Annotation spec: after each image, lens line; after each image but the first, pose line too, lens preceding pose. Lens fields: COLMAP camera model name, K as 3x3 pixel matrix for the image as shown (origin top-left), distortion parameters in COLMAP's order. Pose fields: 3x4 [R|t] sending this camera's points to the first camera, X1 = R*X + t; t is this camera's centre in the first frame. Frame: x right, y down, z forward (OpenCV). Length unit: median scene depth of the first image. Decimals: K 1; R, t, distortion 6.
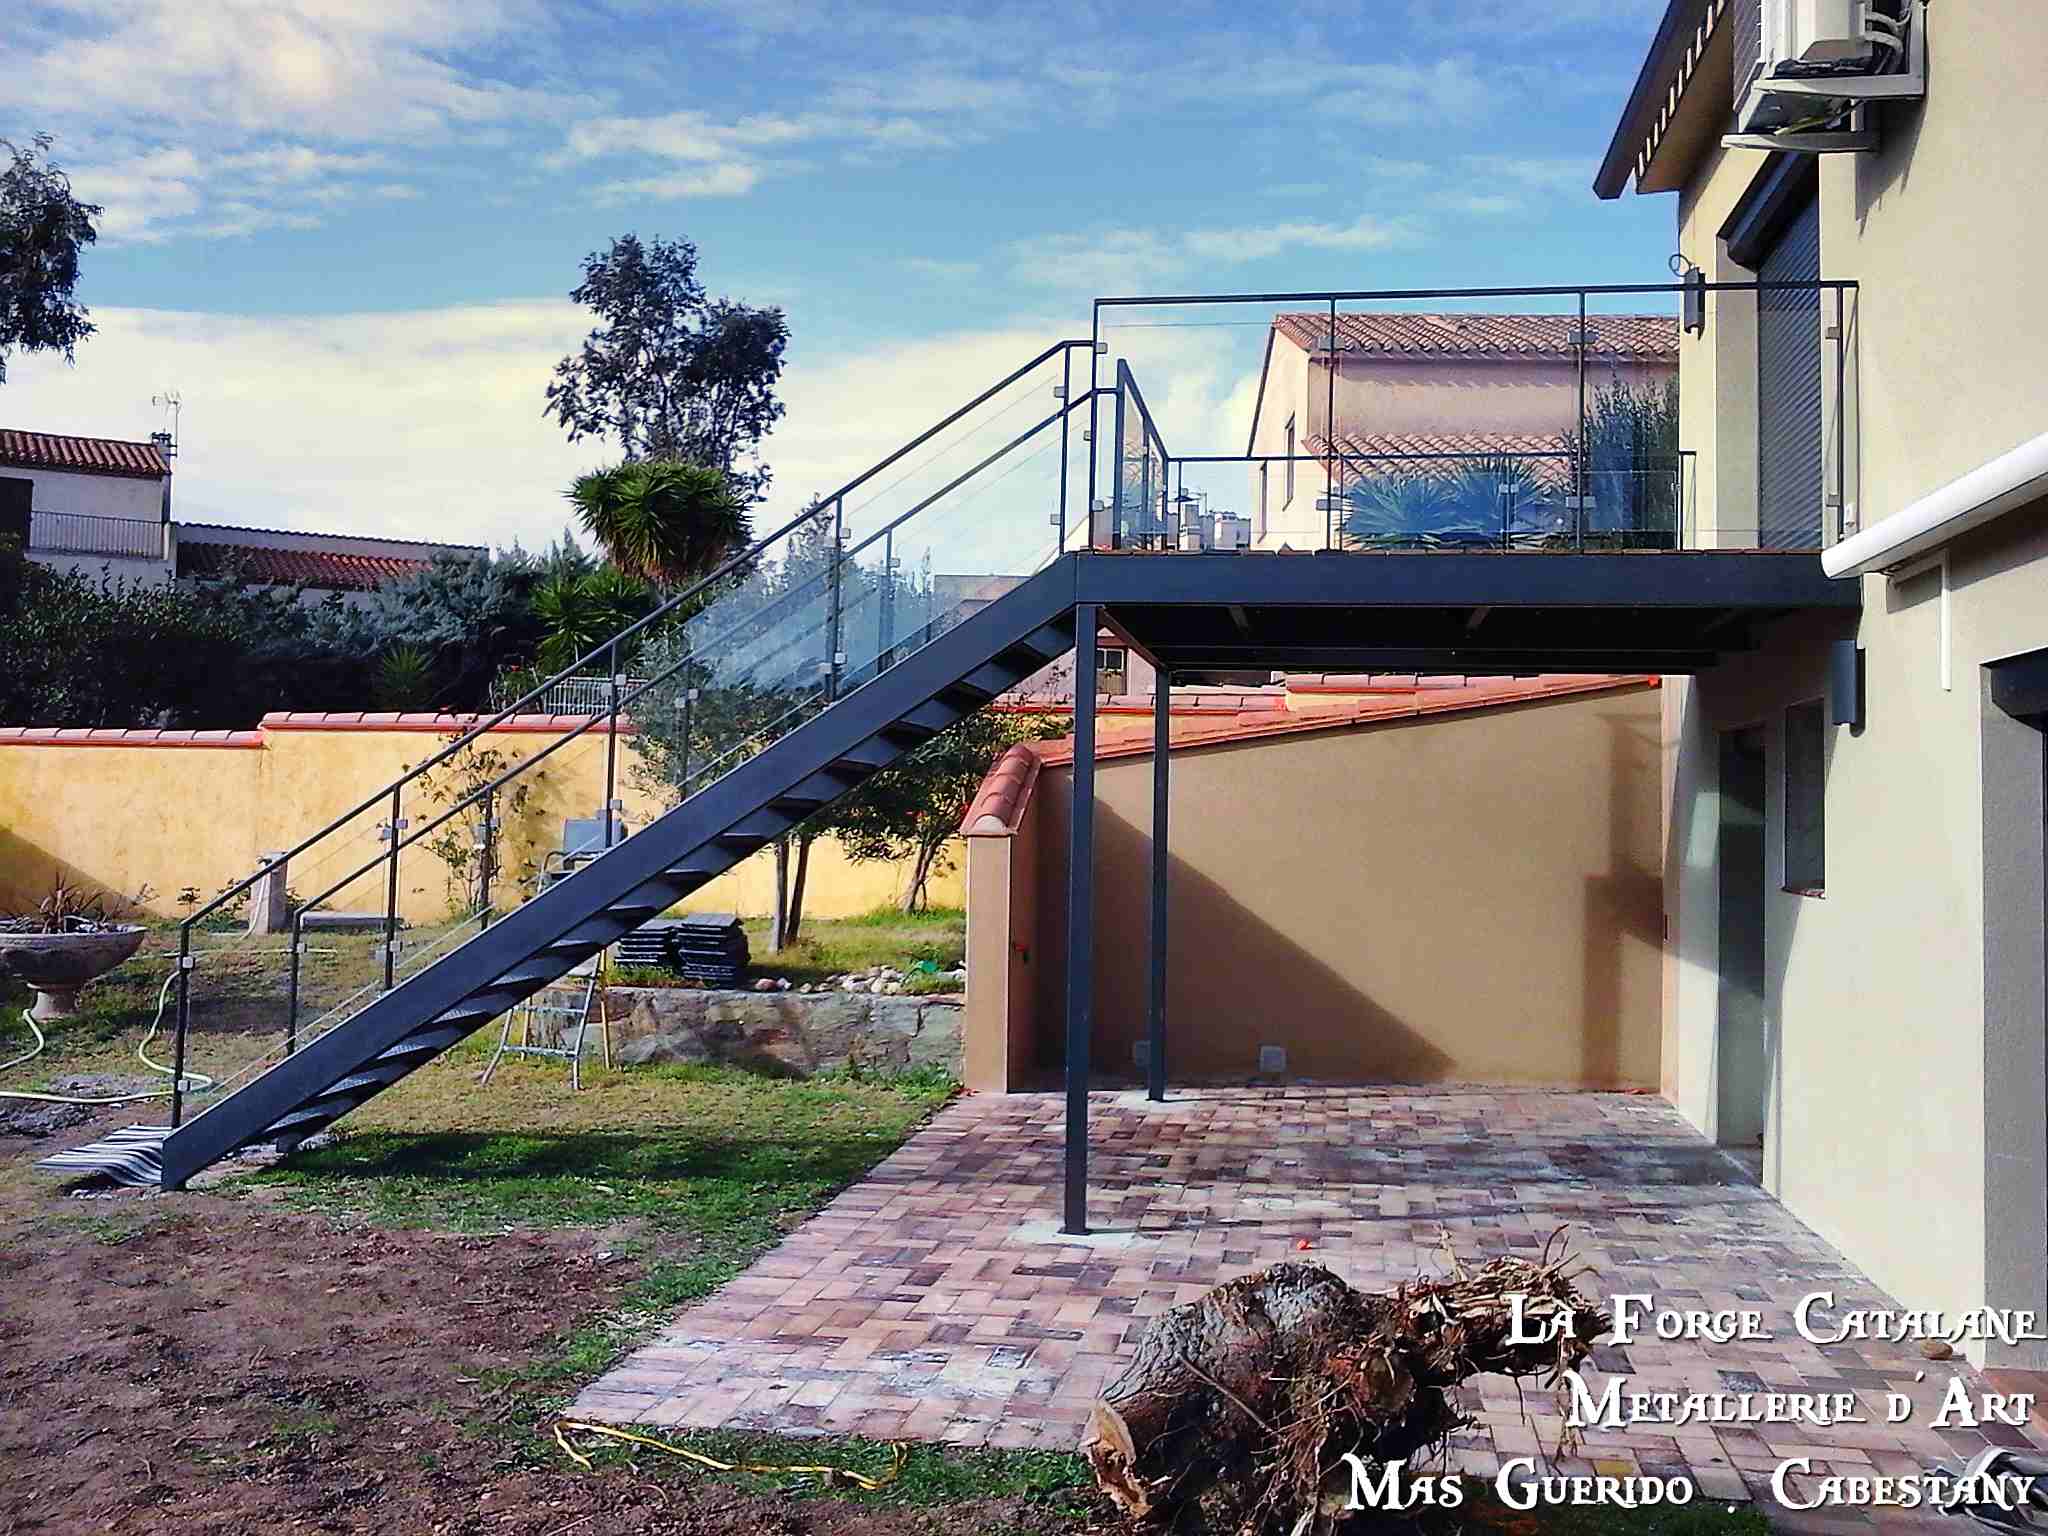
lens RADIAL K [[1998.9, 0, 1025.4], [0, 1998.9, 765.2], [0, 0, 1]] dist [-0.016200, 0.000000]
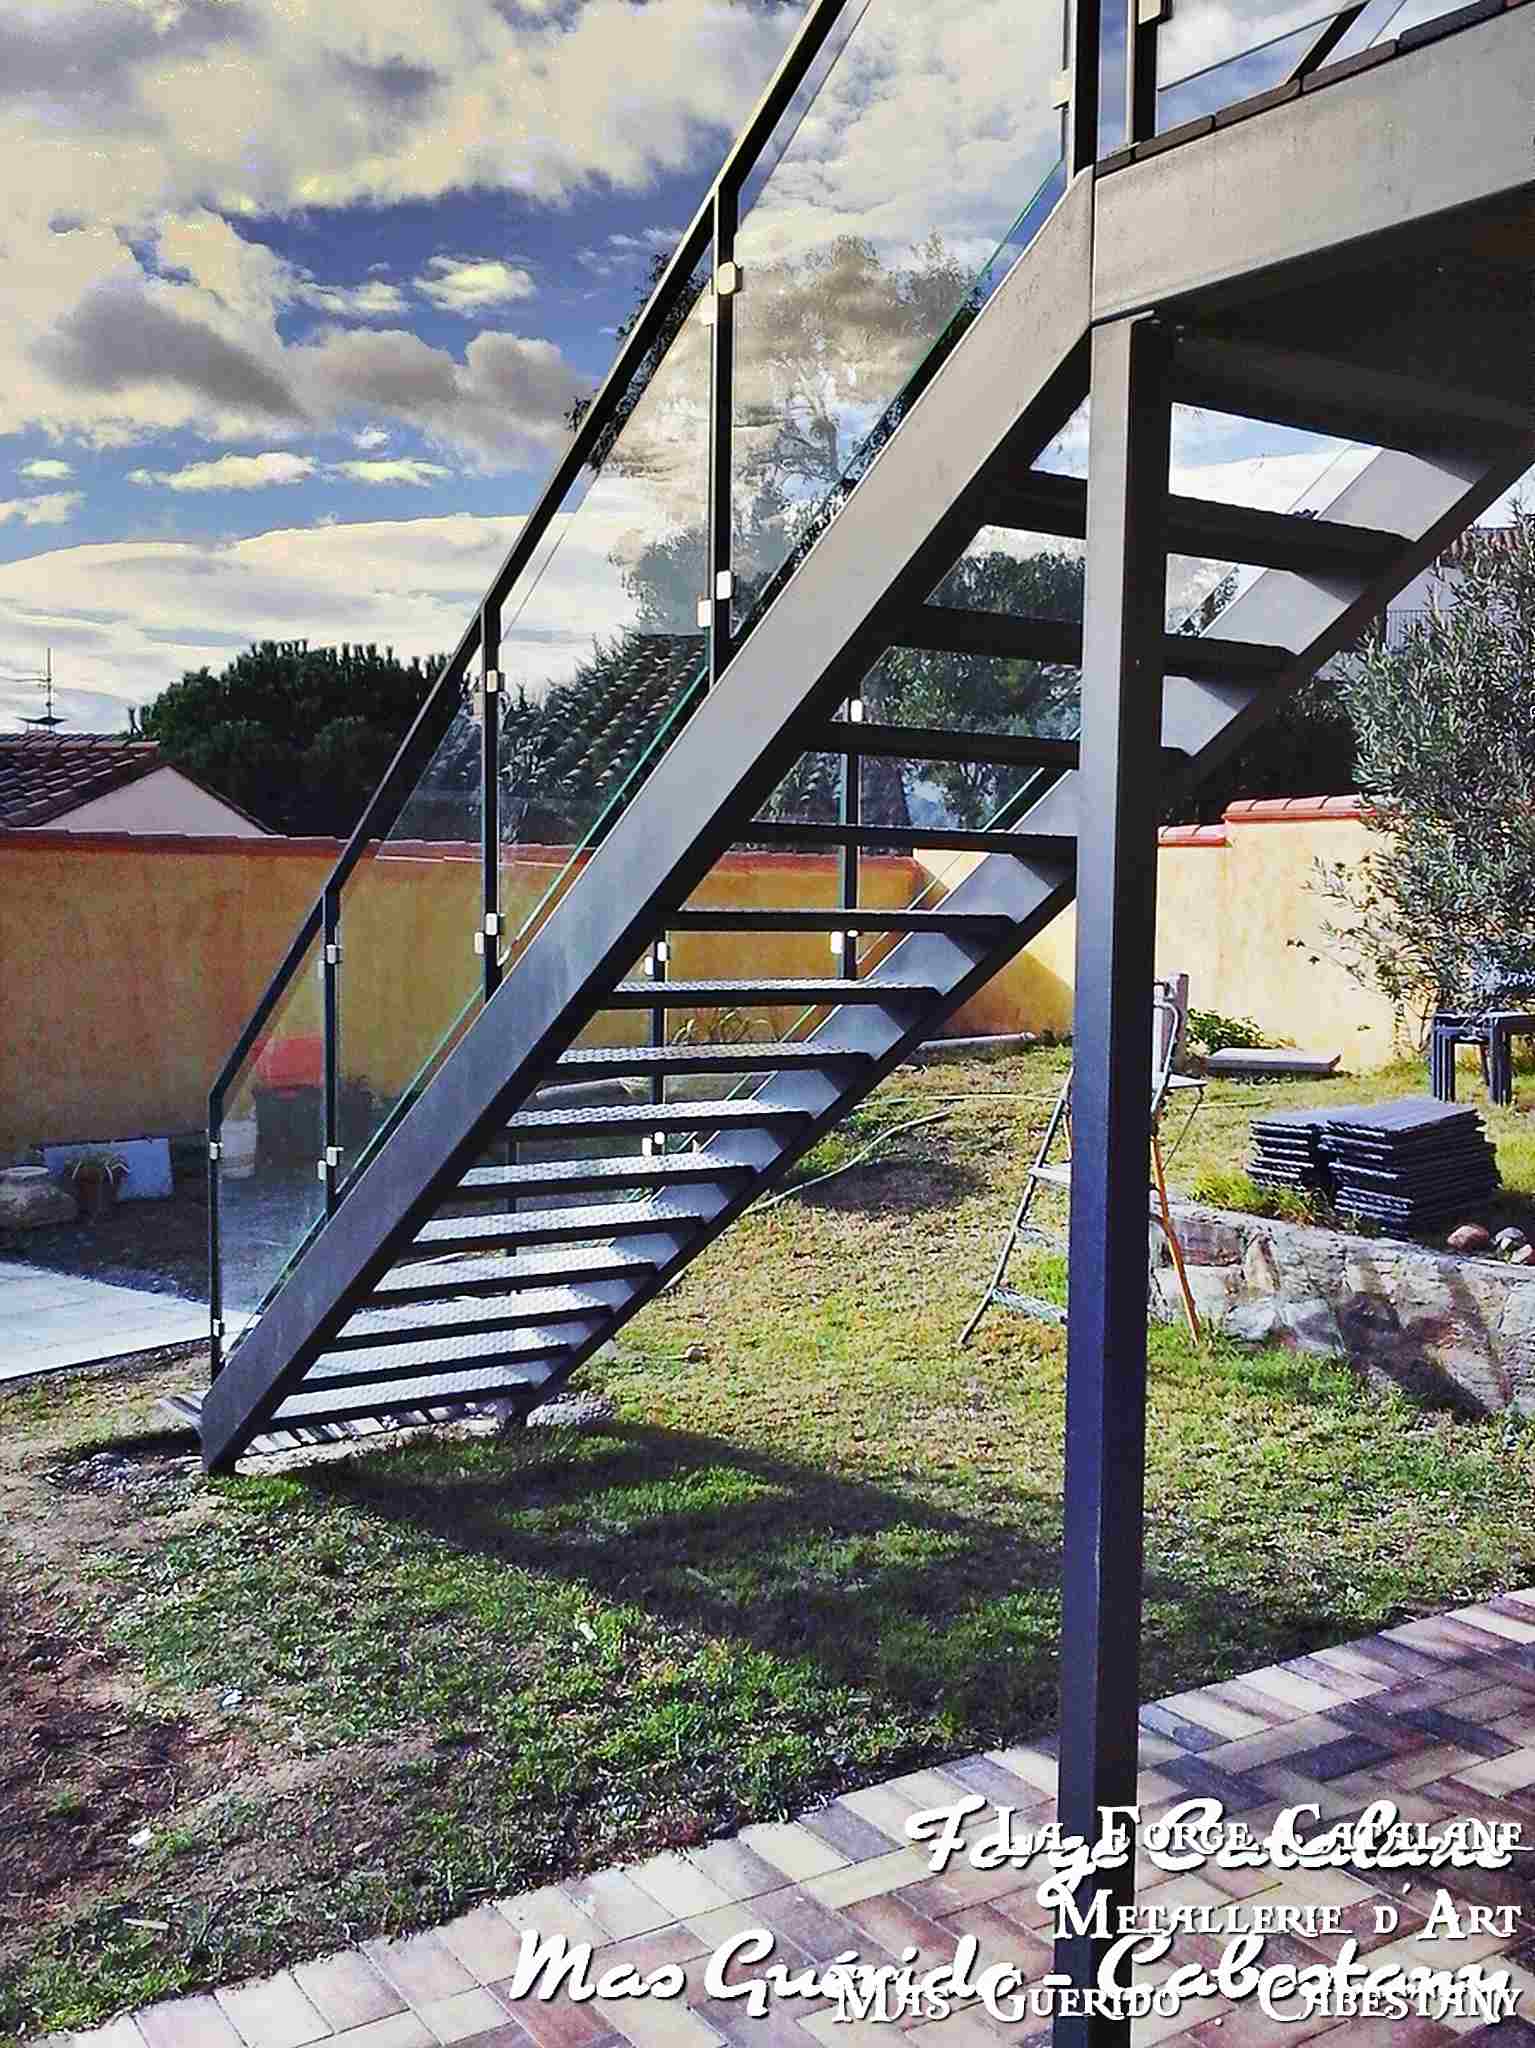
lens RADIAL K [[1998.9, 0, 768.5], [0, 1998.9, 1024.2], [0, 0, 1]] dist [-0.016200, 0.000000]
pose [[0.684301, 0.041050, -0.728044, 0.146762], [0.014726, 0.997433, 0.070080, 0.007283], [0.729051, -0.058677, 0.681939, 0.482392]]
